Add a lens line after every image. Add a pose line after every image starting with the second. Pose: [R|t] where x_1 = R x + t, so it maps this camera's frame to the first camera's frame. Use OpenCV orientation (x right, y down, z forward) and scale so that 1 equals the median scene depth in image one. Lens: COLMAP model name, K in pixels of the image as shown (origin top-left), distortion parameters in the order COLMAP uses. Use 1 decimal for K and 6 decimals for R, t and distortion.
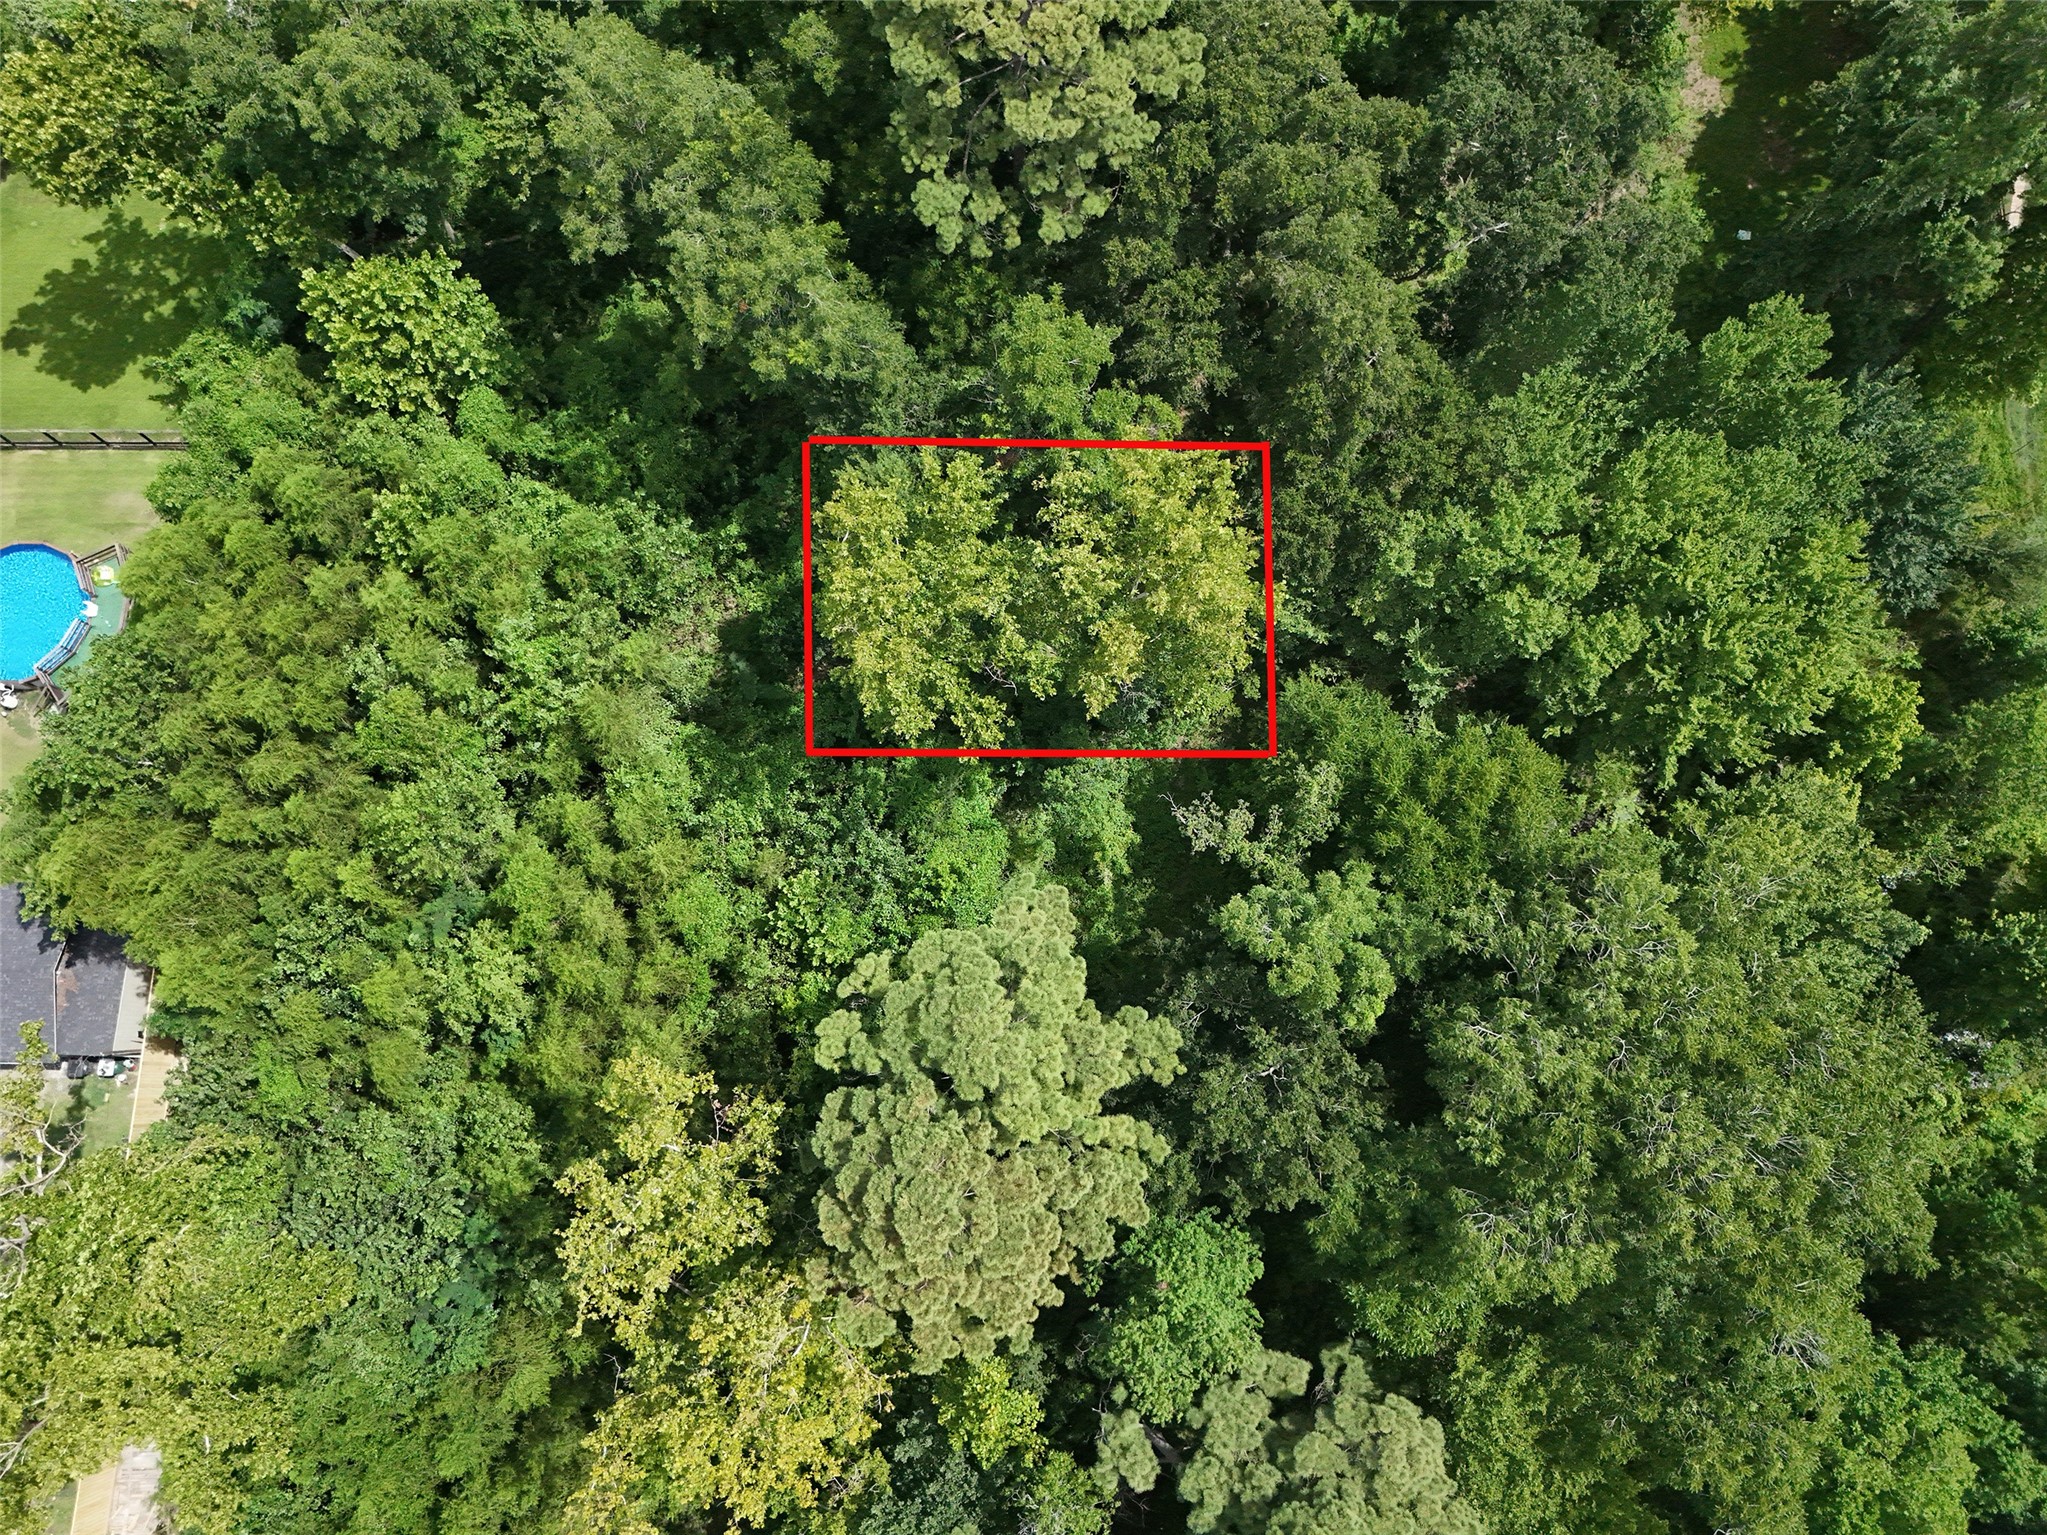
lens RADIAL K [[1507.9, 0, 1016.3], [0, 1507.9, 767.6], [0, 0, 1]] dist [0.036038, 0.001200]
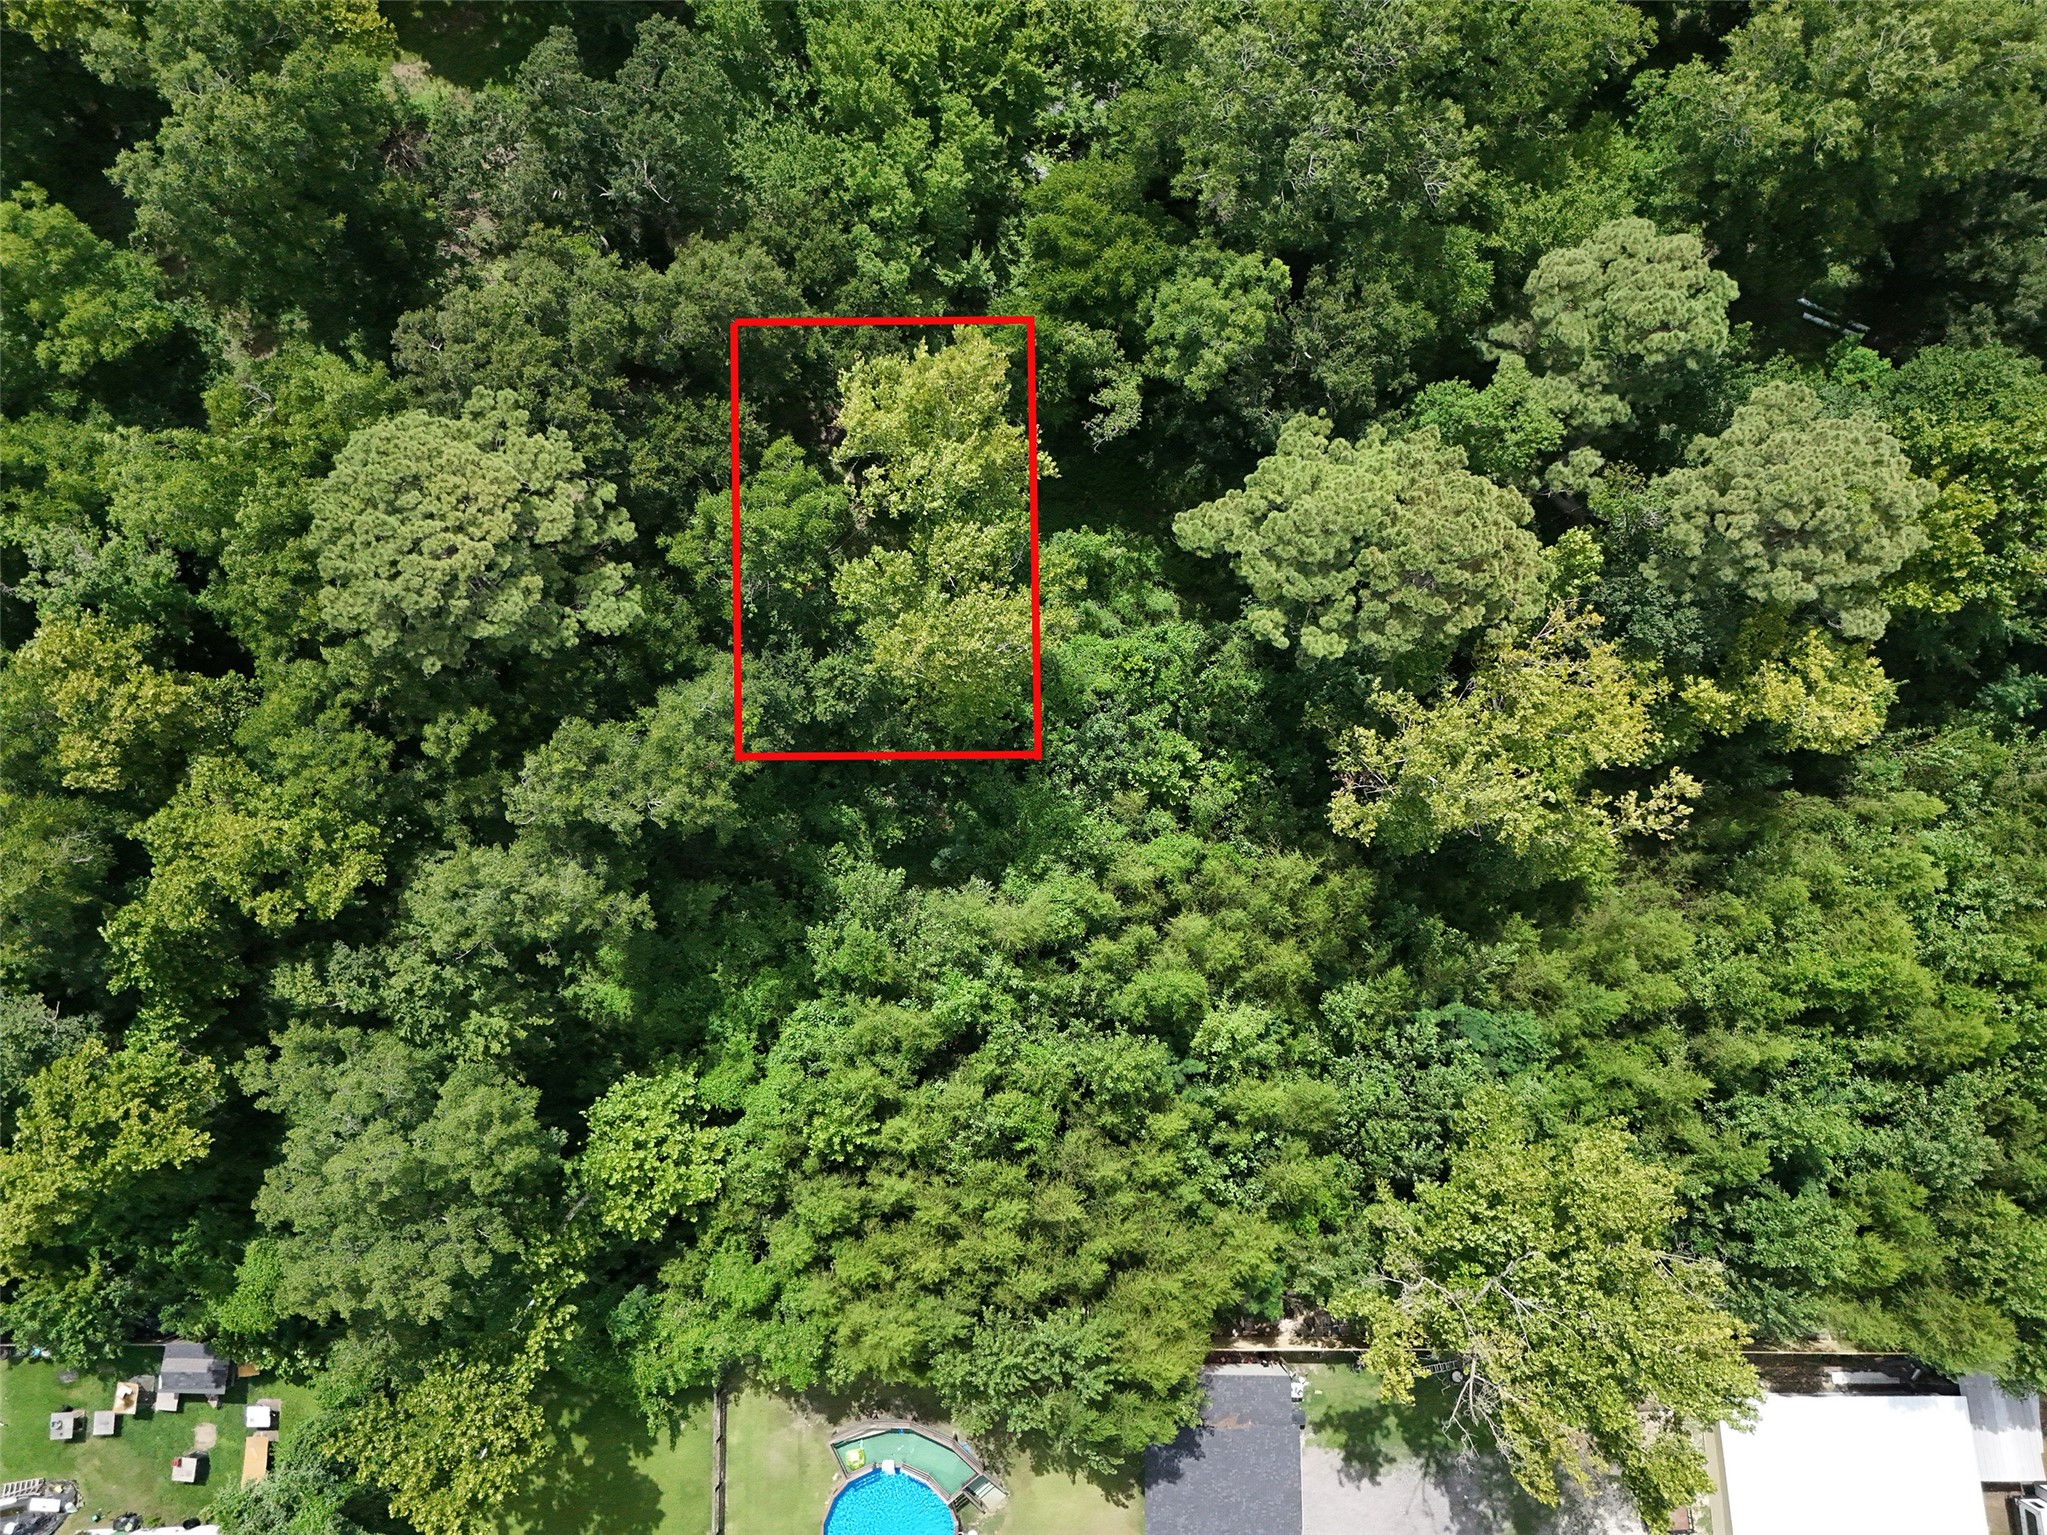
lens RADIAL K [[1507.9, 0, 1016.3], [0, 1507.9, 767.6], [0, 0, 1]] dist [0.036038, 0.001200]
pose [[-0.023449, -0.988713, 0.147973, -0.350832], [0.982046, 0.004932, 0.188579, -0.281805], [-0.187180, 0.149738, 0.970846, -0.186652]]
